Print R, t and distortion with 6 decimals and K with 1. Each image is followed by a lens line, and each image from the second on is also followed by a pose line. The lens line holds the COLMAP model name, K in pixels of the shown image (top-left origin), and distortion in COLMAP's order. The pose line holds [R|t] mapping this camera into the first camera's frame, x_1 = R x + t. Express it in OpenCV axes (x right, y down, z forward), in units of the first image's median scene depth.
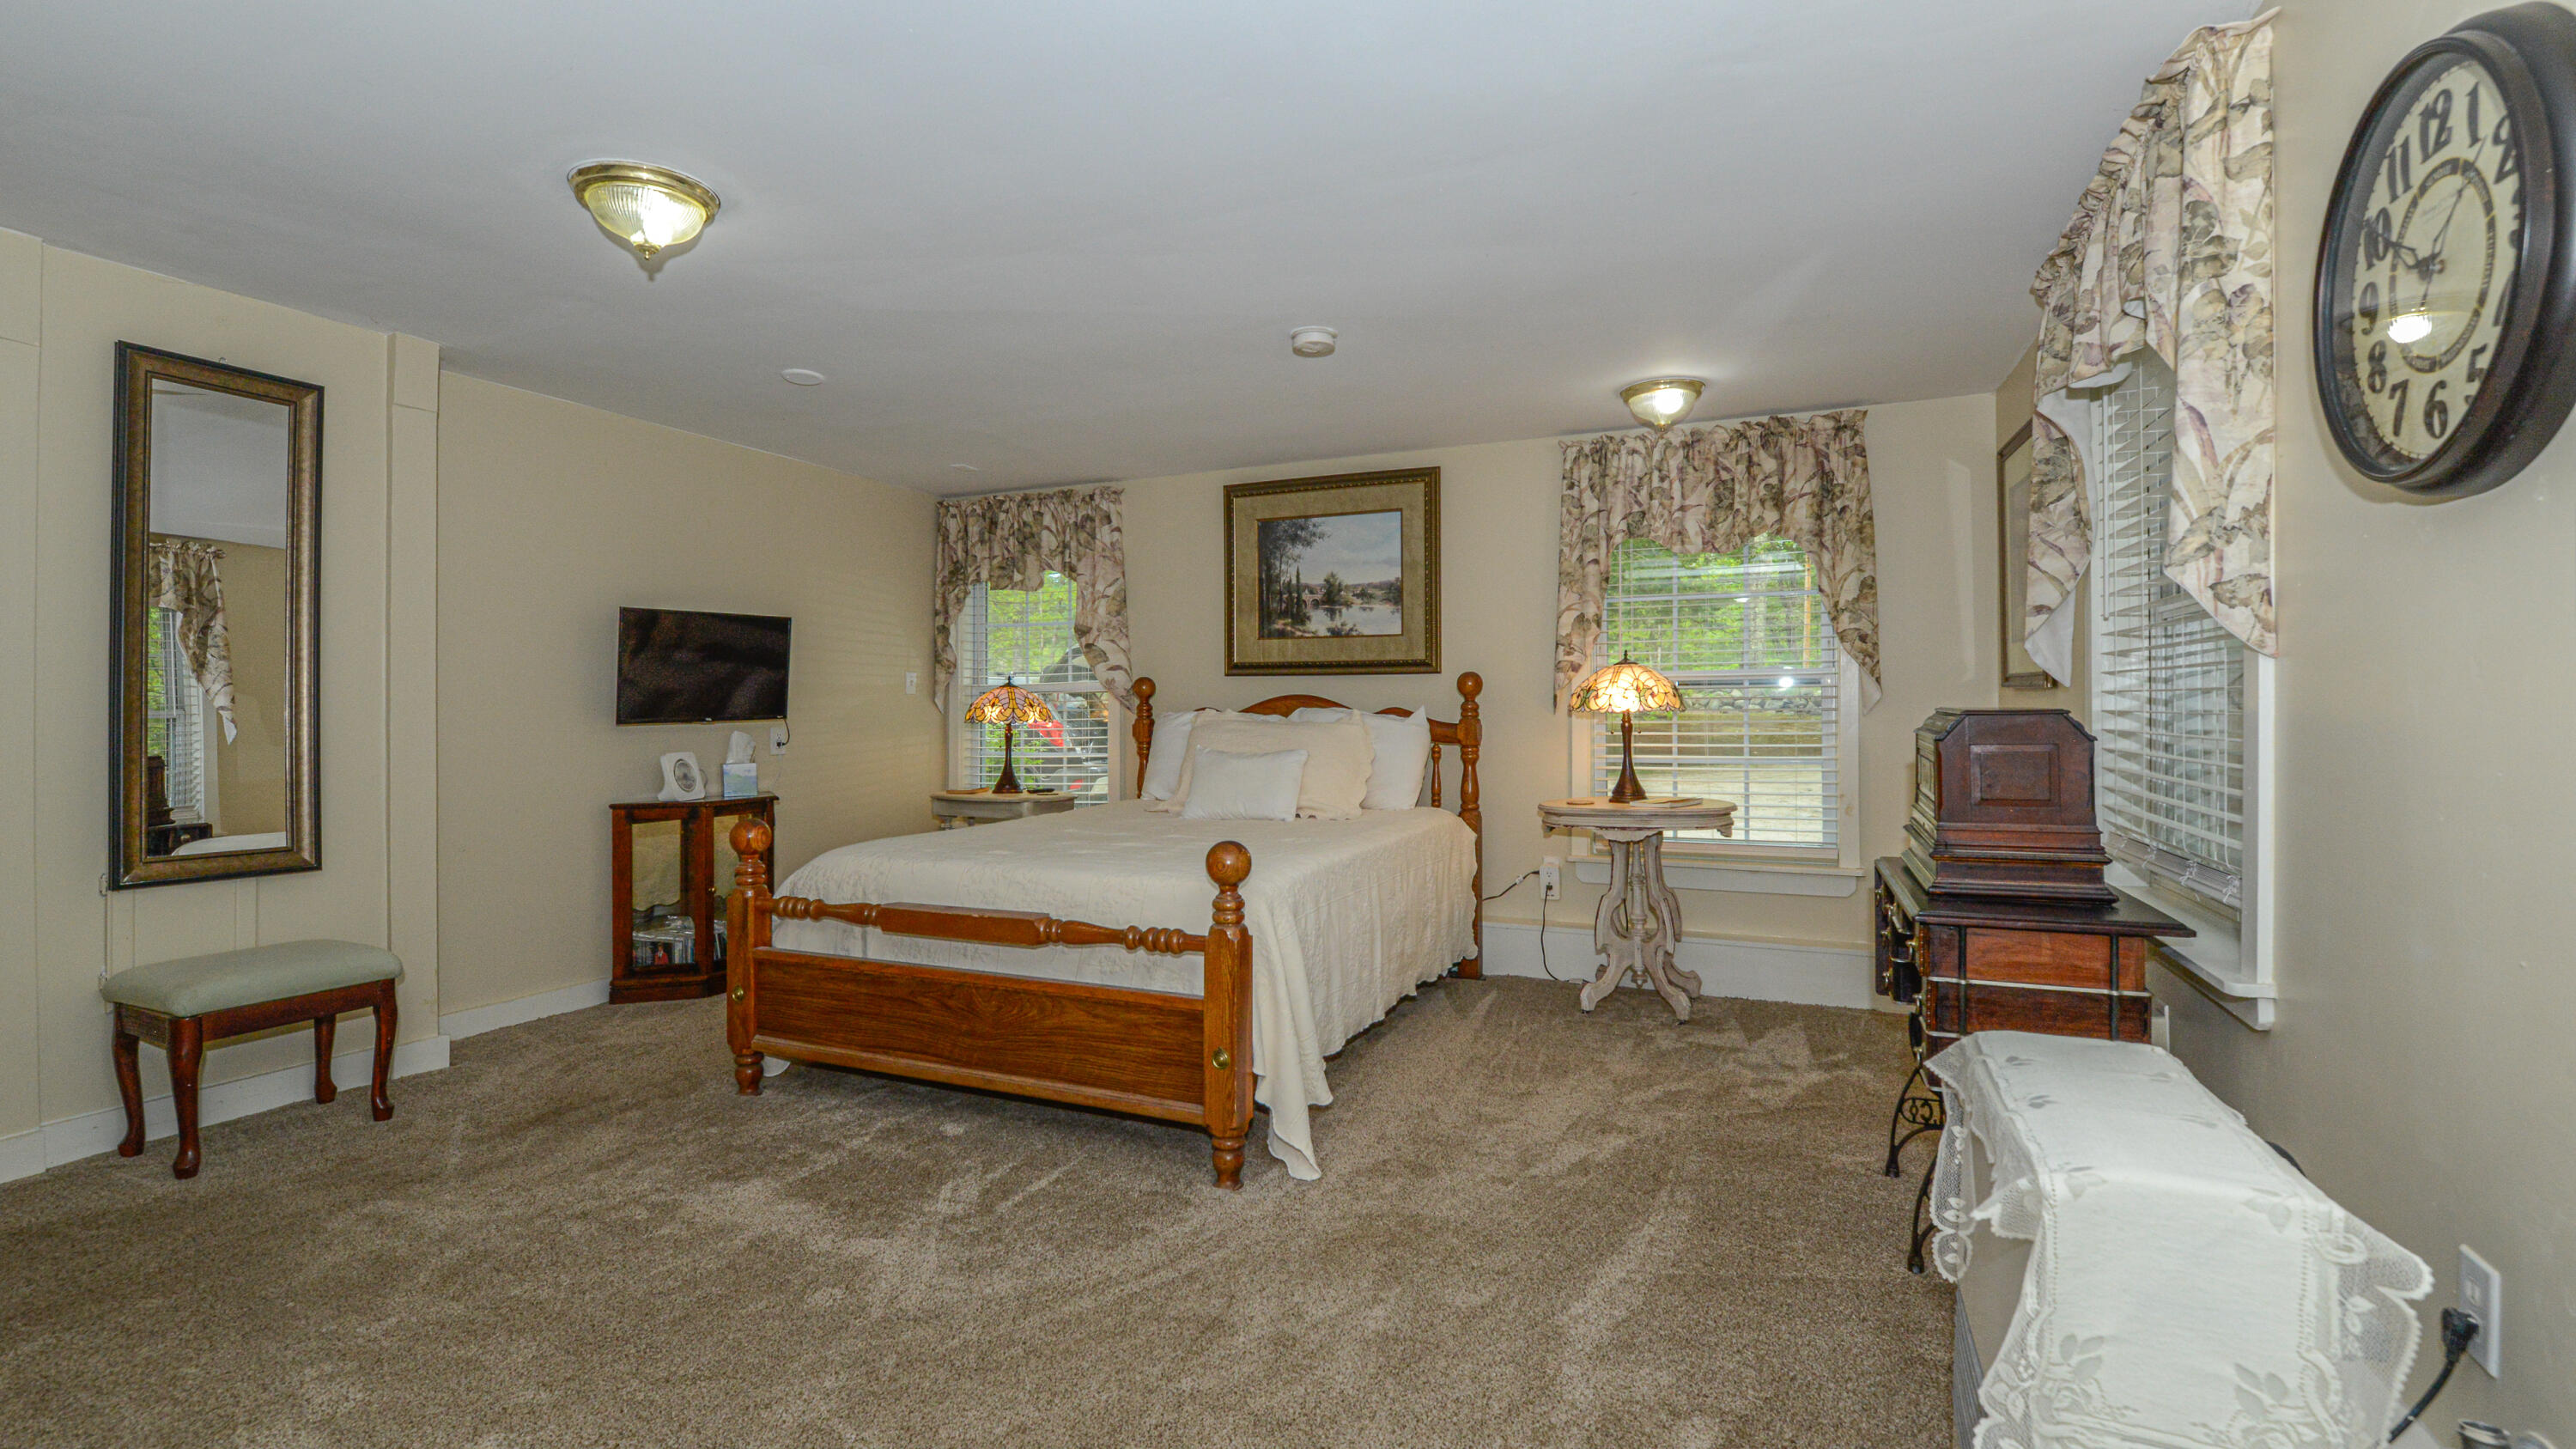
lens RADIAL K [[1147.2, 0, 1292.9], [0, 1147.2, 695.1], [0, 0, 1]] dist [0.001503, -0.015172]
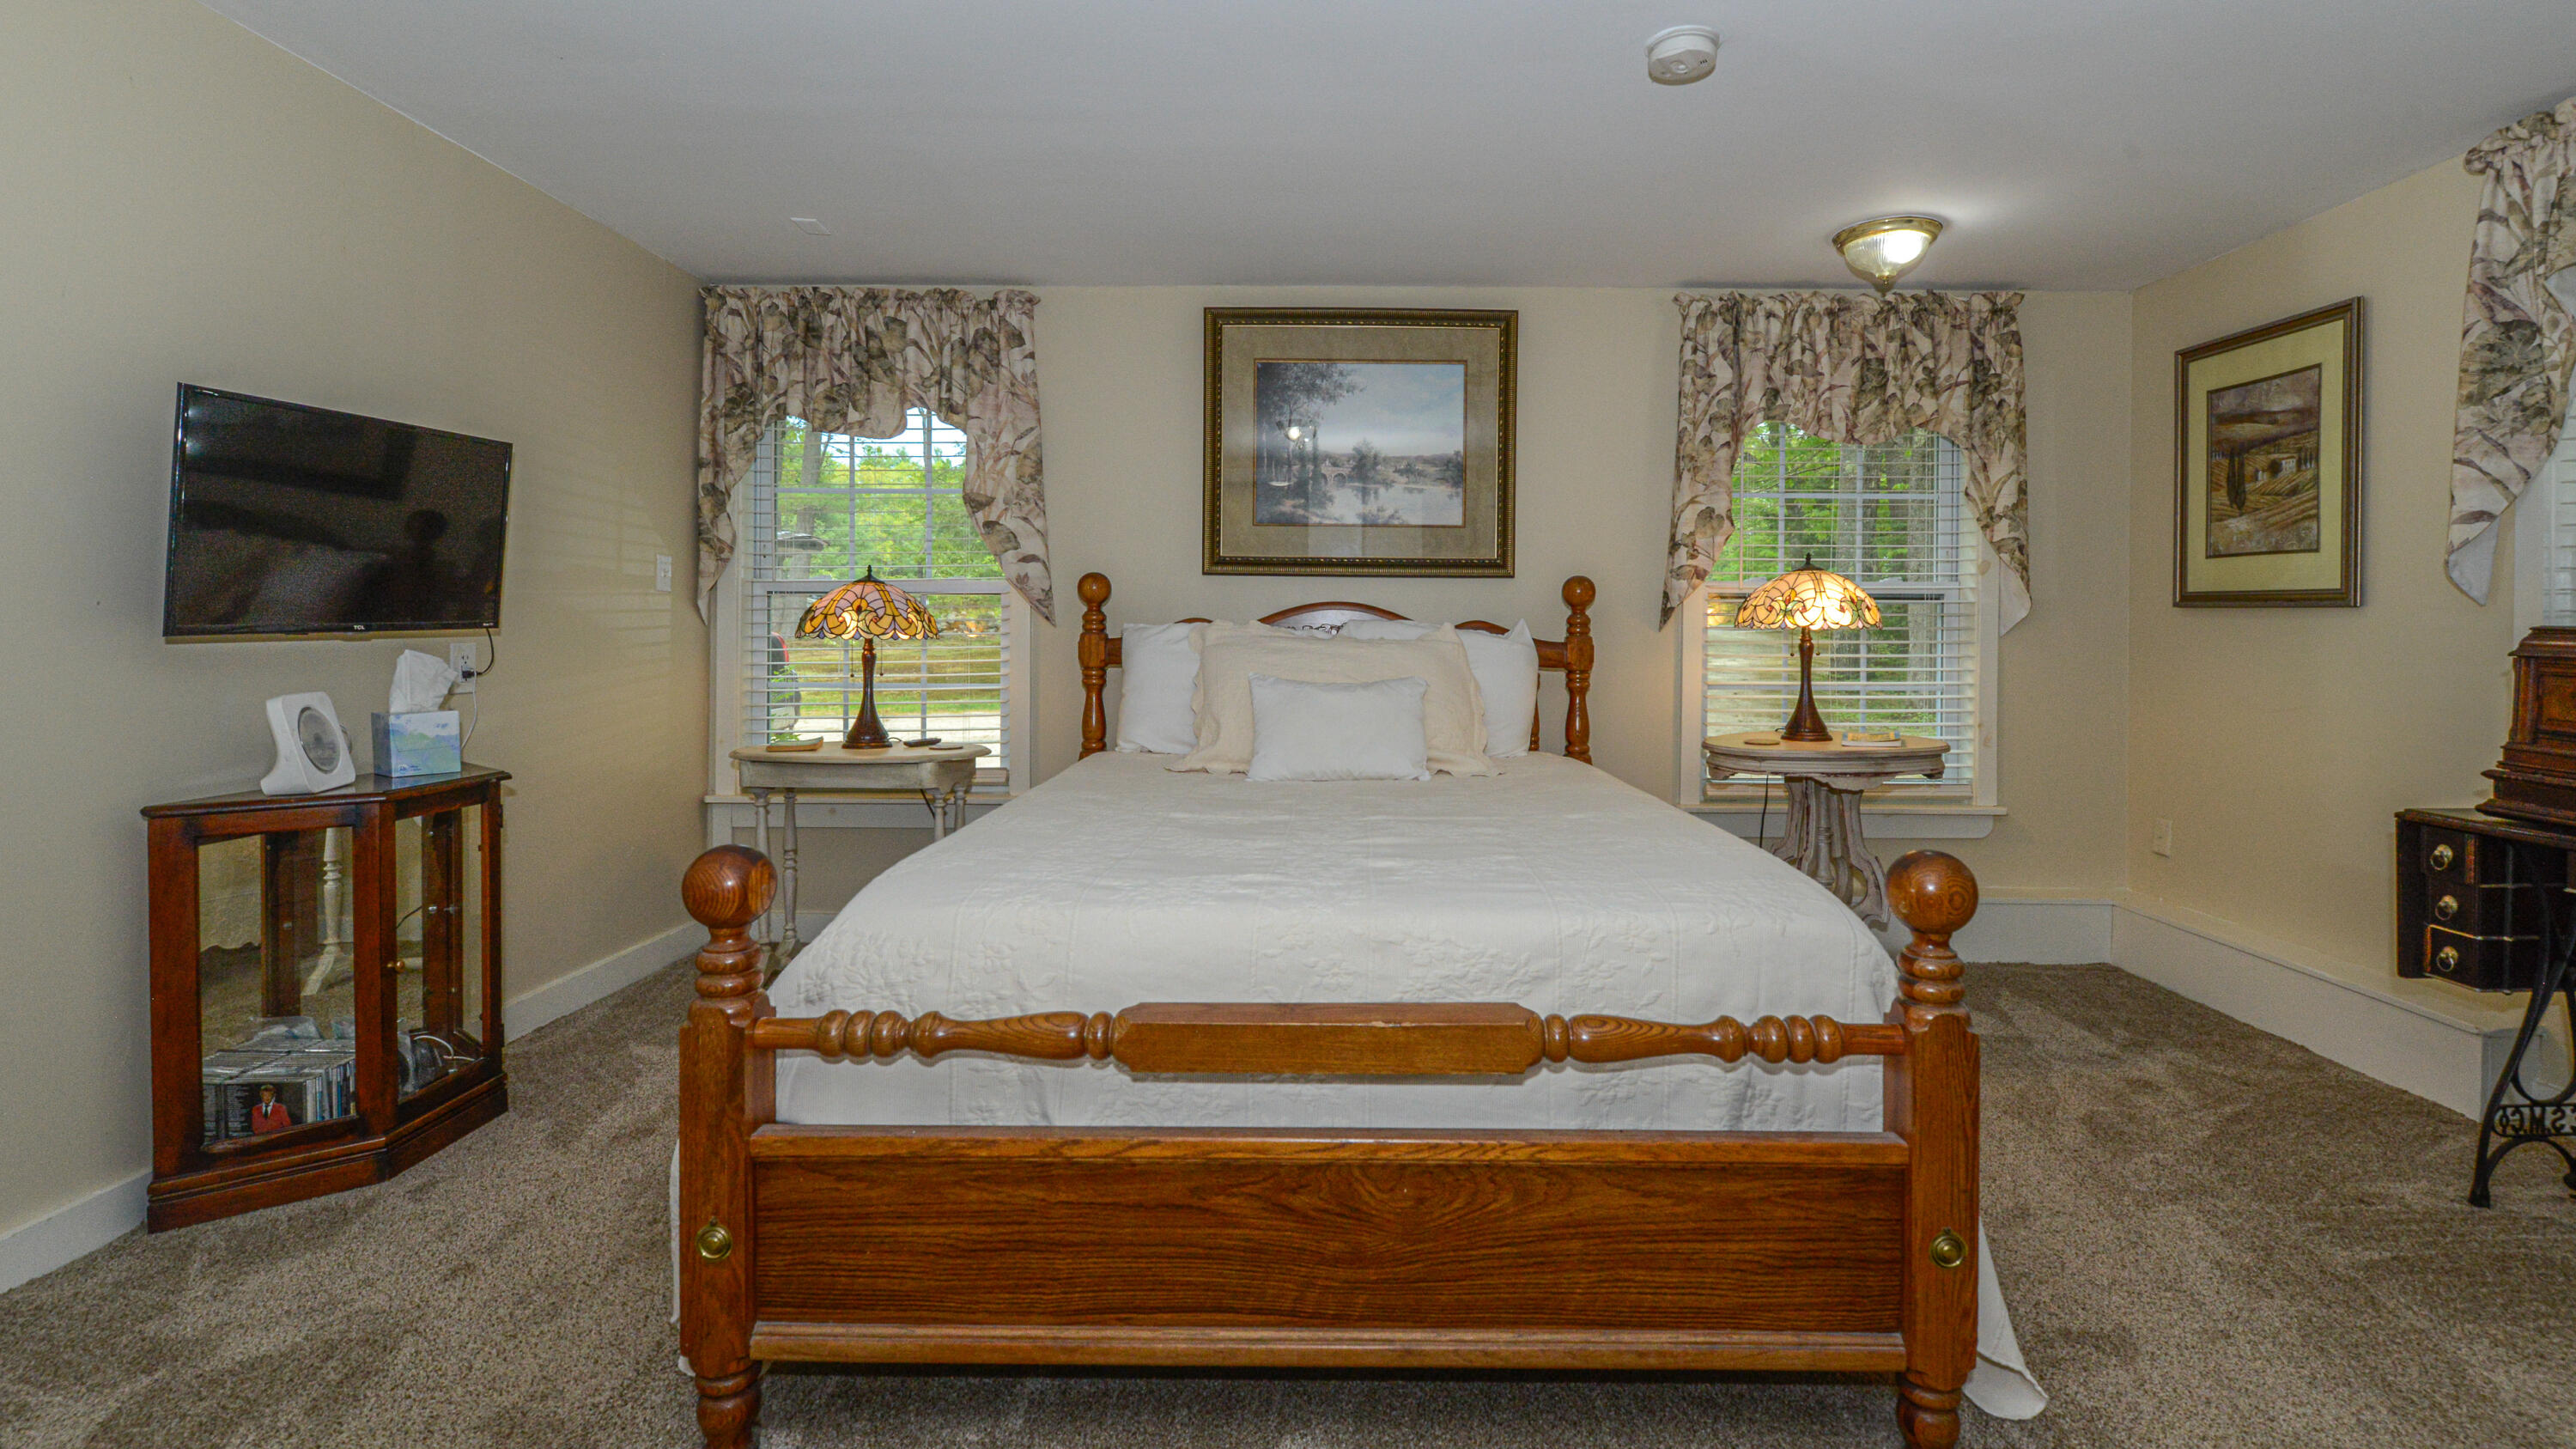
lens RADIAL K [[1106.5, 0, 1227.0], [0, 1106.5, 633.5], [0, 0, 1]] dist [0.002847, -0.013080]
pose [[0.914114, 0.008285, 0.405373, -0.367770], [-0.014547, 0.999818, 0.012368, 0.012781], [-0.405196, -0.017203, 0.914068, 0.409709]]
